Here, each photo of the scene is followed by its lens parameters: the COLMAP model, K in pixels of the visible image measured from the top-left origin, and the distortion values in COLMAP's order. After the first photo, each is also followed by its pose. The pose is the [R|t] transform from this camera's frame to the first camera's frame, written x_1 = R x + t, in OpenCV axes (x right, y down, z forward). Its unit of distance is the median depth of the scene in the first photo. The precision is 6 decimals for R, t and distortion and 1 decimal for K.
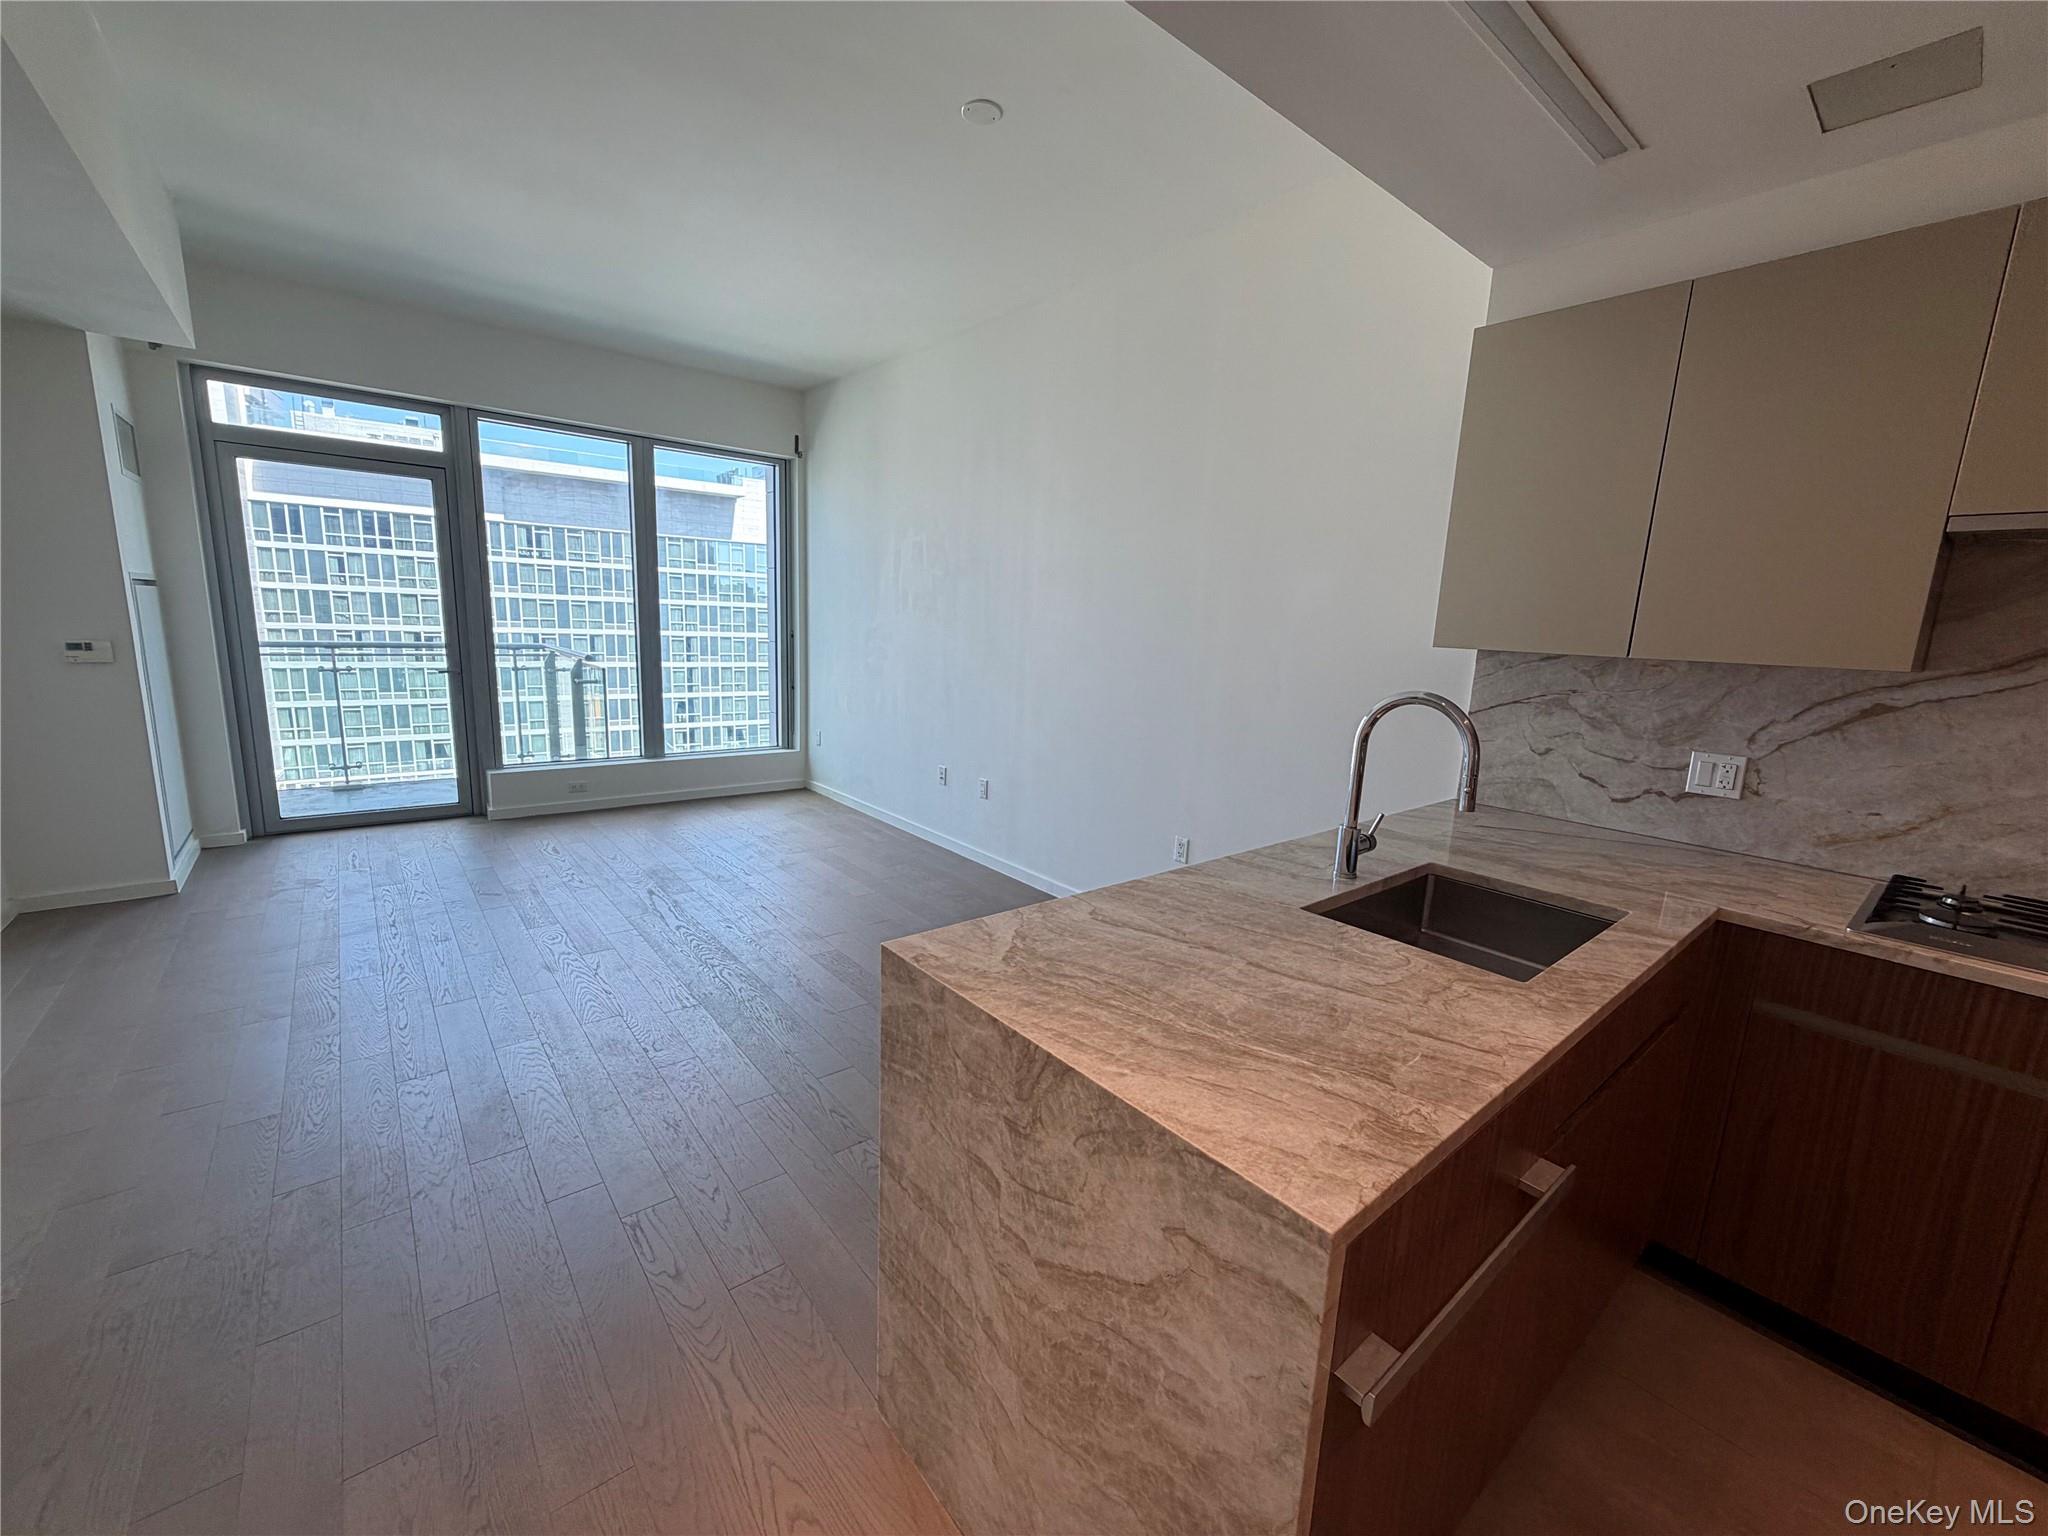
lens RADIAL K [[818.3, 0, 1020.2], [0, 818.3, 768.5], [0, 0, 1]] dist [0.001696, -0.000249]
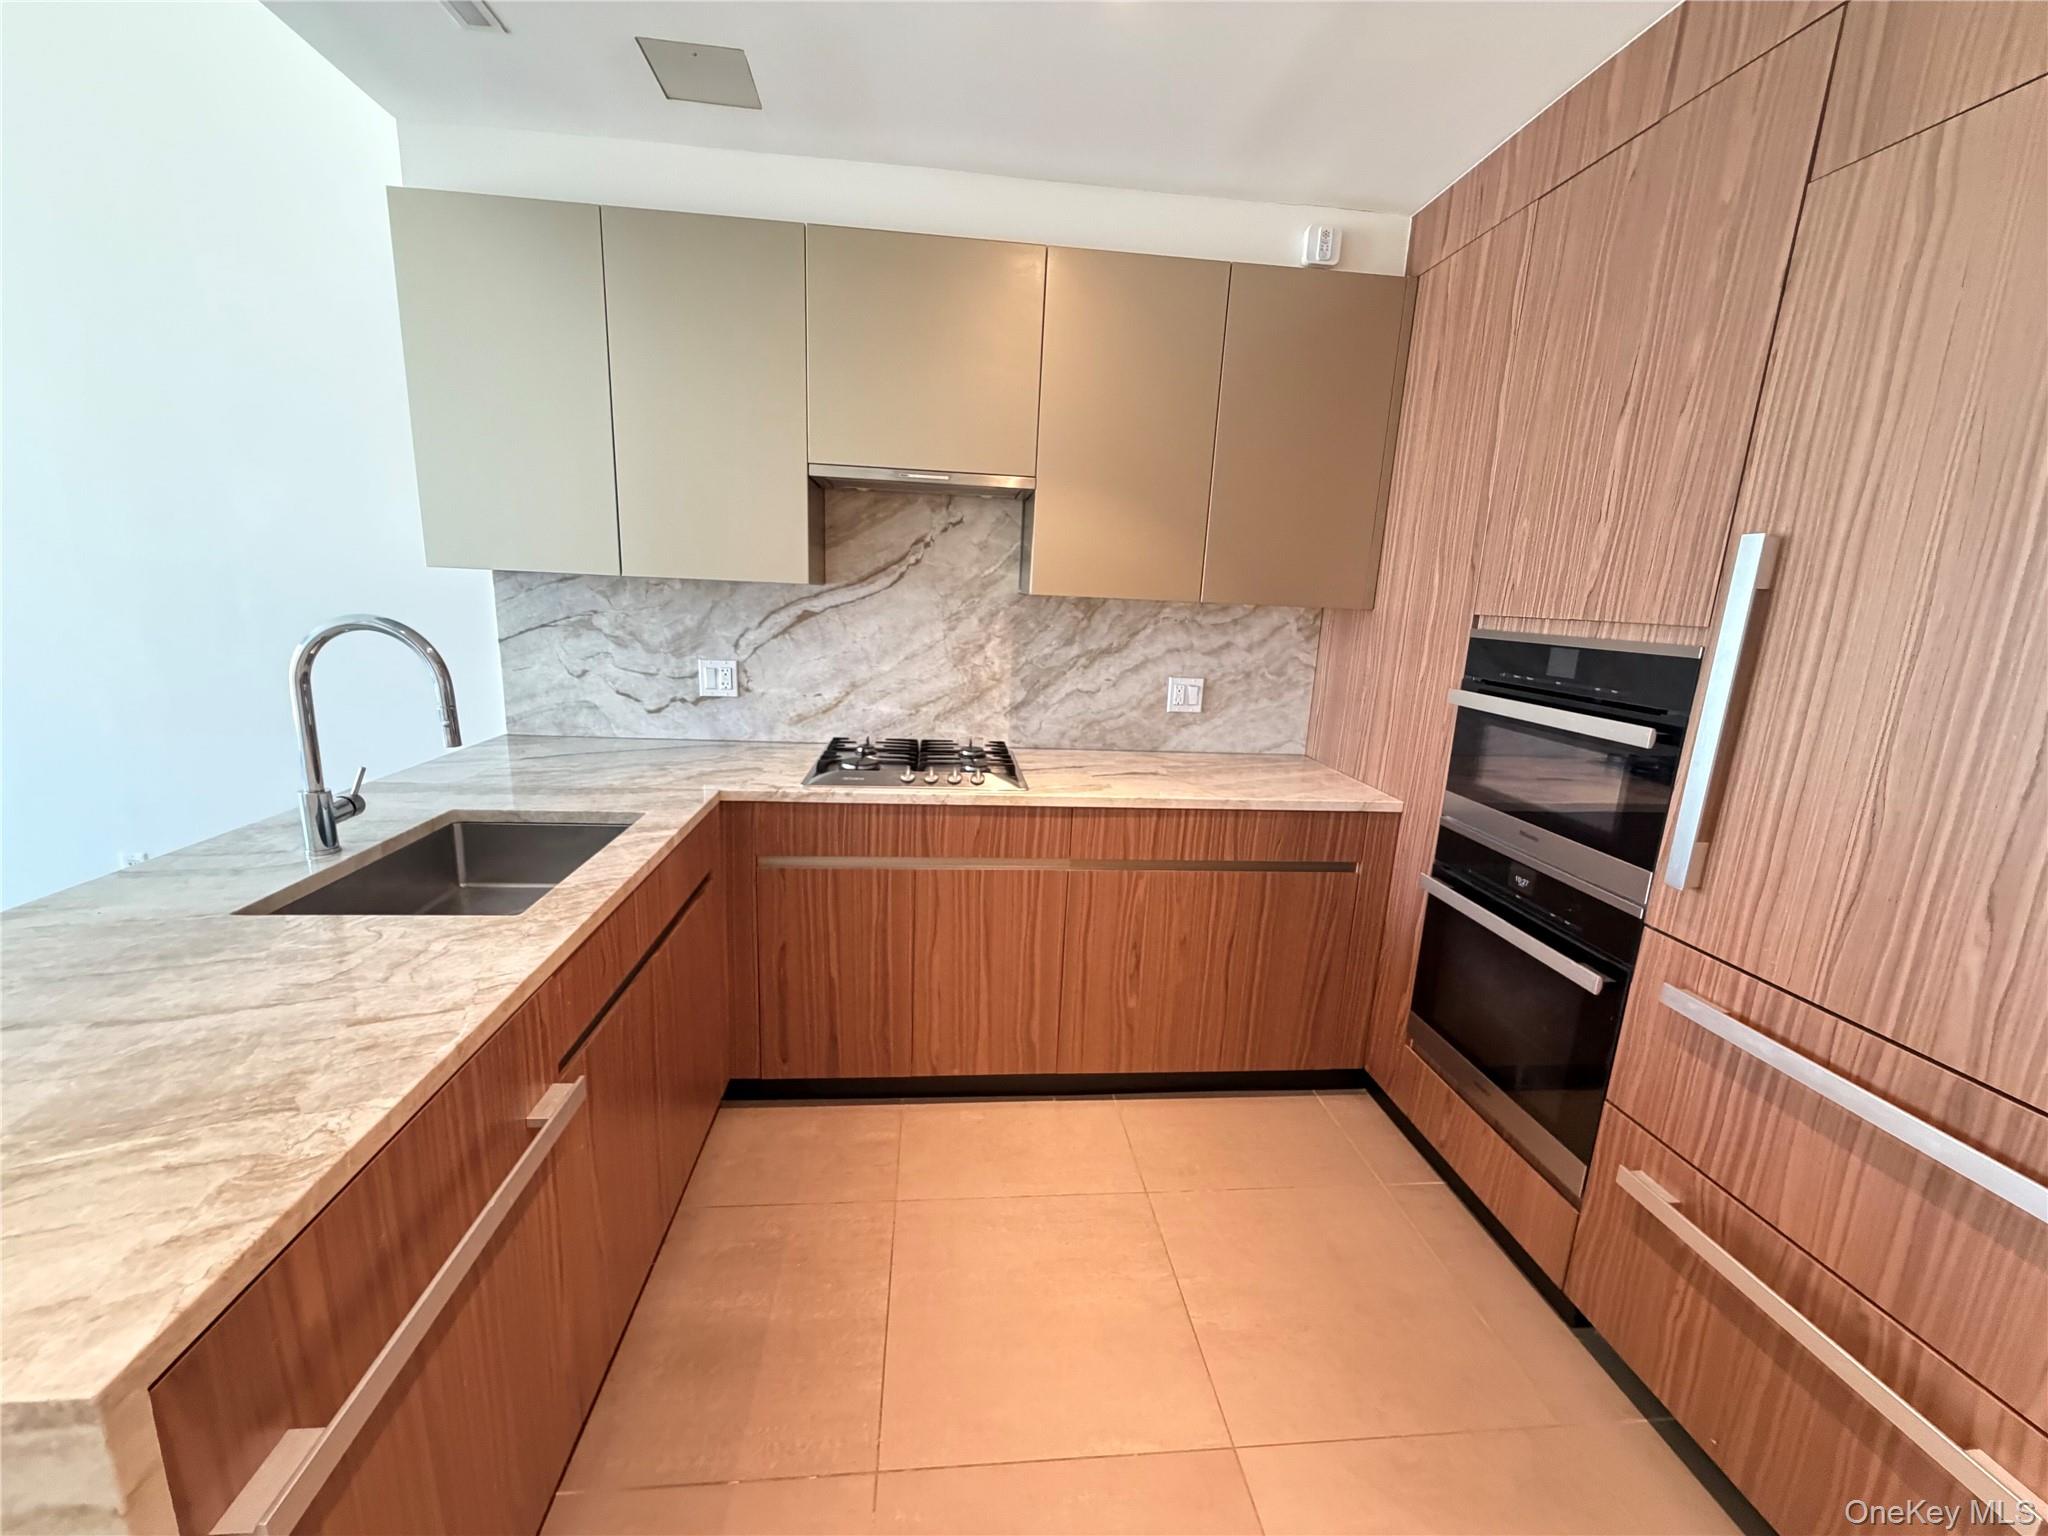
lens RADIAL K [[818.3, 0, 1020.2], [0, 818.3, 768.6], [0, 0, 1]] dist [0.001696, -0.000249]
pose [[0.553125, -0.195398, 0.809859, 0.146156], [0.130198, 0.980436, 0.147630, 0.022193], [-0.822862, 0.023785, 0.567744, -0.015223]]
